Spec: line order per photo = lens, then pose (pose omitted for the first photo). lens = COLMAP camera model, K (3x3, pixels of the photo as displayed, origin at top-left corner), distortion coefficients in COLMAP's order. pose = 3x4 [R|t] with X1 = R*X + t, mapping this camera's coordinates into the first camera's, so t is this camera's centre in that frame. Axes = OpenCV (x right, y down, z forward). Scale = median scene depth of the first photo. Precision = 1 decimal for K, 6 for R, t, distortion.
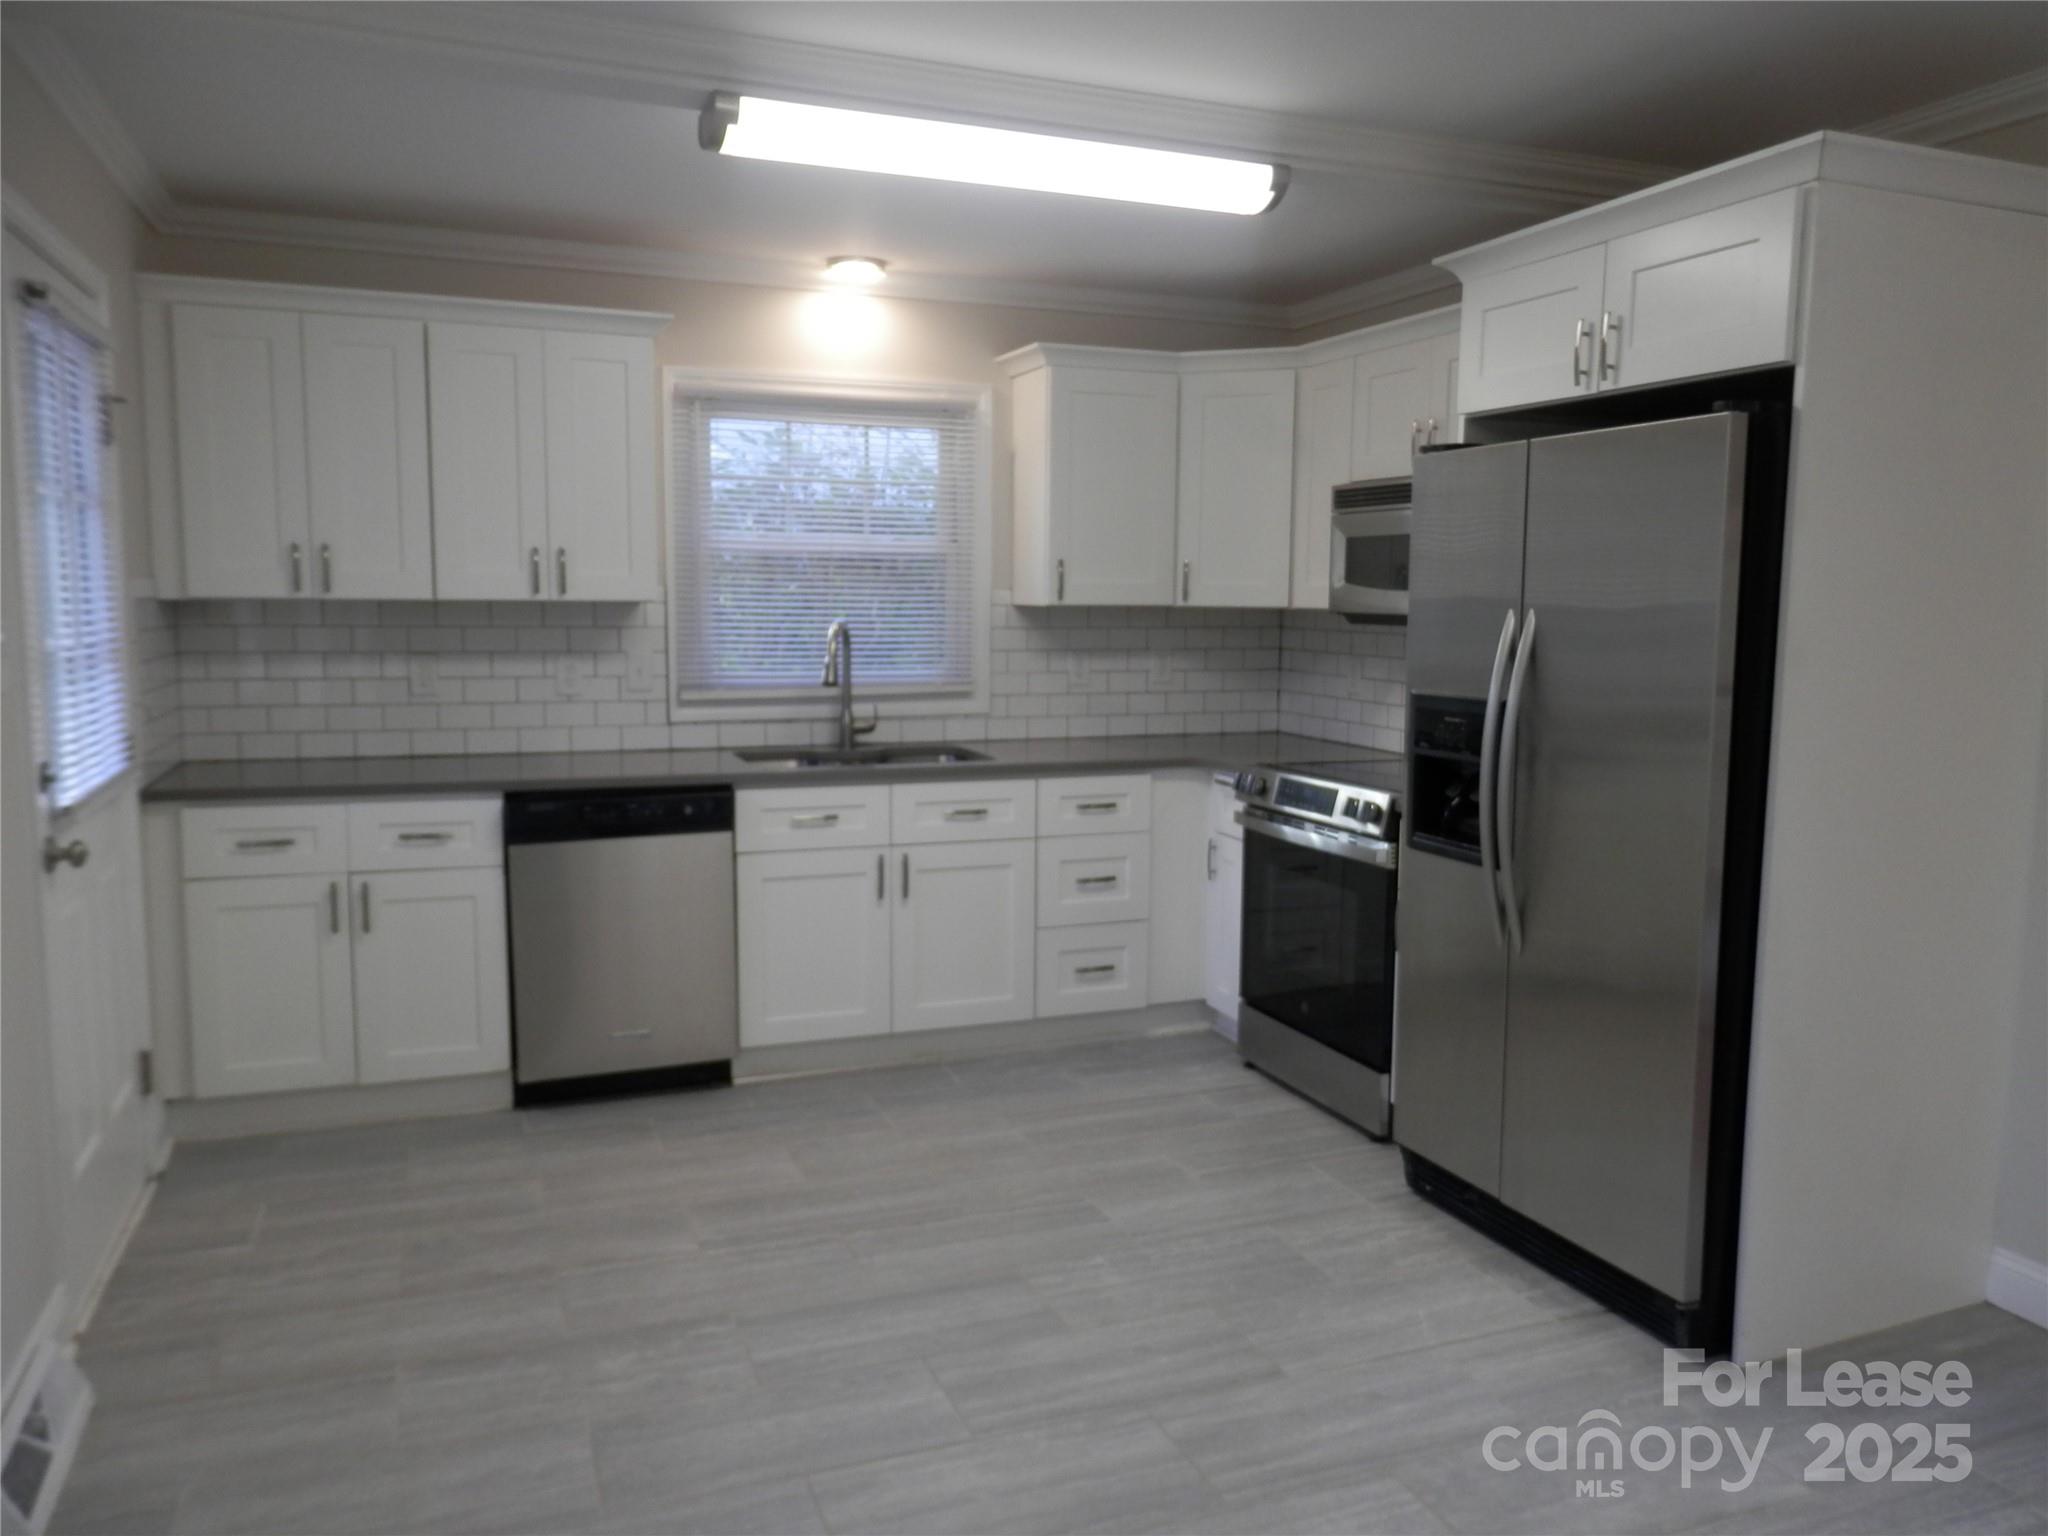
lens RADIAL K [[1531.0, 0, 1037.9], [0, 1531.0, 762.0], [0, 0, 1]] dist [0.002474, 0.001903]
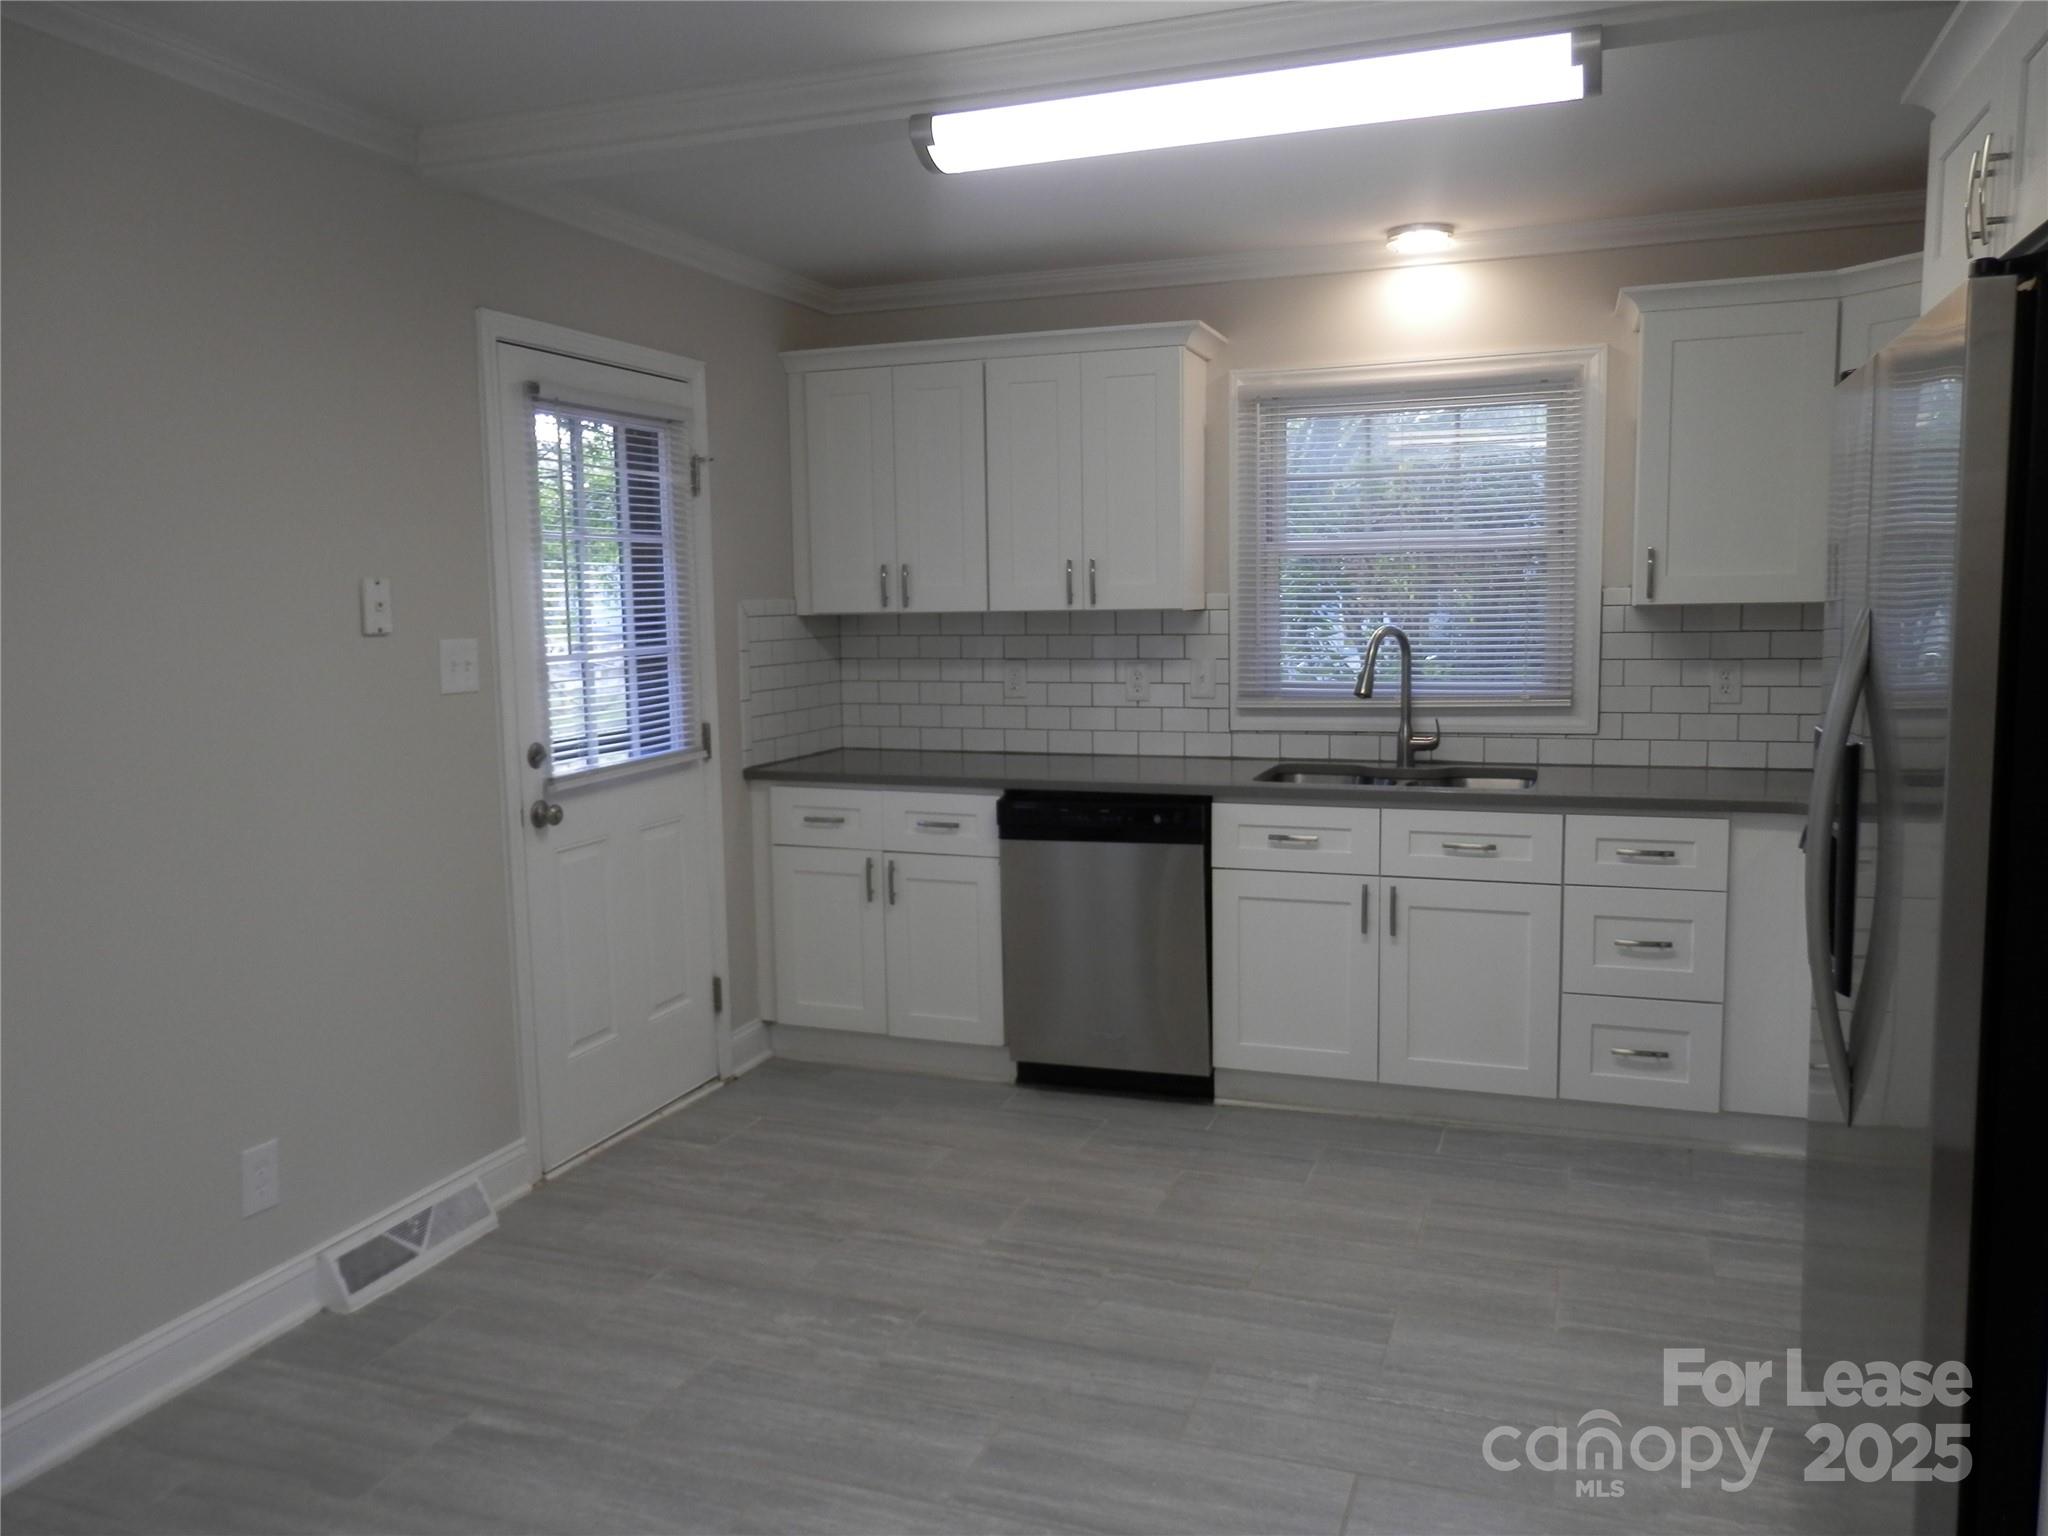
lens RADIAL K [[1531.0, 0, 1037.9], [0, 1531.0, 762.0], [0, 0, 1]] dist [0.002474, 0.001903]
pose [[0.746253, 0.050644, -0.663733, 0.363805], [-0.049757, 0.998556, 0.020249, -0.021441], [0.663800, 0.017914, 0.747696, 0.195429]]
